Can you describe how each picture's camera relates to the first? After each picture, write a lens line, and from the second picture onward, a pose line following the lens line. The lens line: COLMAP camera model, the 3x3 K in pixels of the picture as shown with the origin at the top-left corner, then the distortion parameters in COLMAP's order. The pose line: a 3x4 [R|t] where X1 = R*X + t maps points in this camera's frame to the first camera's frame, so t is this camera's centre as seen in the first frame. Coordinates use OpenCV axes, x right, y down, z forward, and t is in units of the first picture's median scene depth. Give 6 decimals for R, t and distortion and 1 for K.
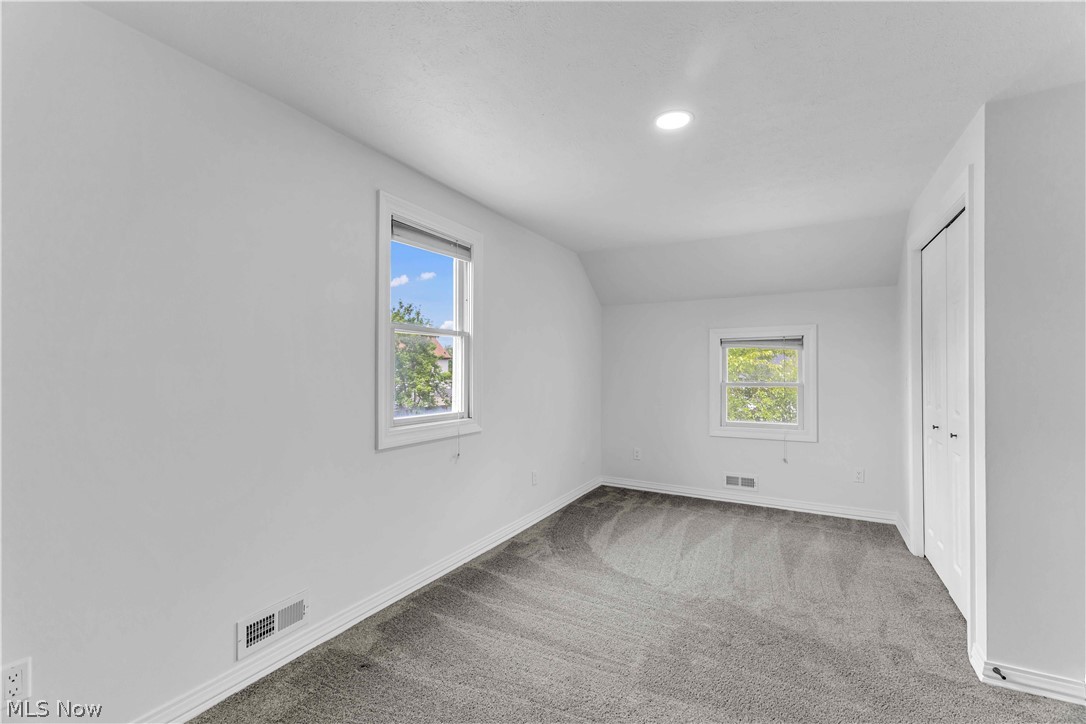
lens RADIAL K [[474.1, 0, 540.5], [0, 474.1, 363.3], [0, 0, 1]] dist [-0.001840, -0.000421]
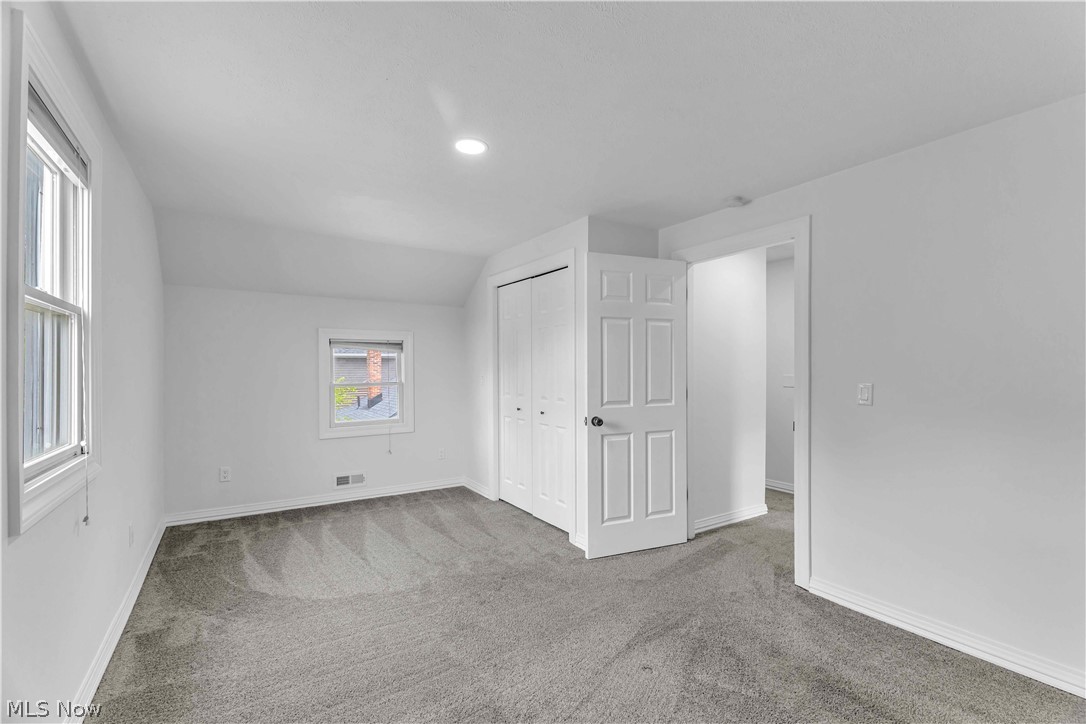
lens RADIAL K [[474.1, 0, 543.5], [0, 474.1, 366.9], [0, 0, 1]] dist [-0.001840, -0.000421]
pose [[0.450627, 0.004412, 0.892701, -0.350976], [-0.011872, 0.999929, 0.001051, -0.000274], [-0.892633, -0.011072, 0.450647, 0.193229]]
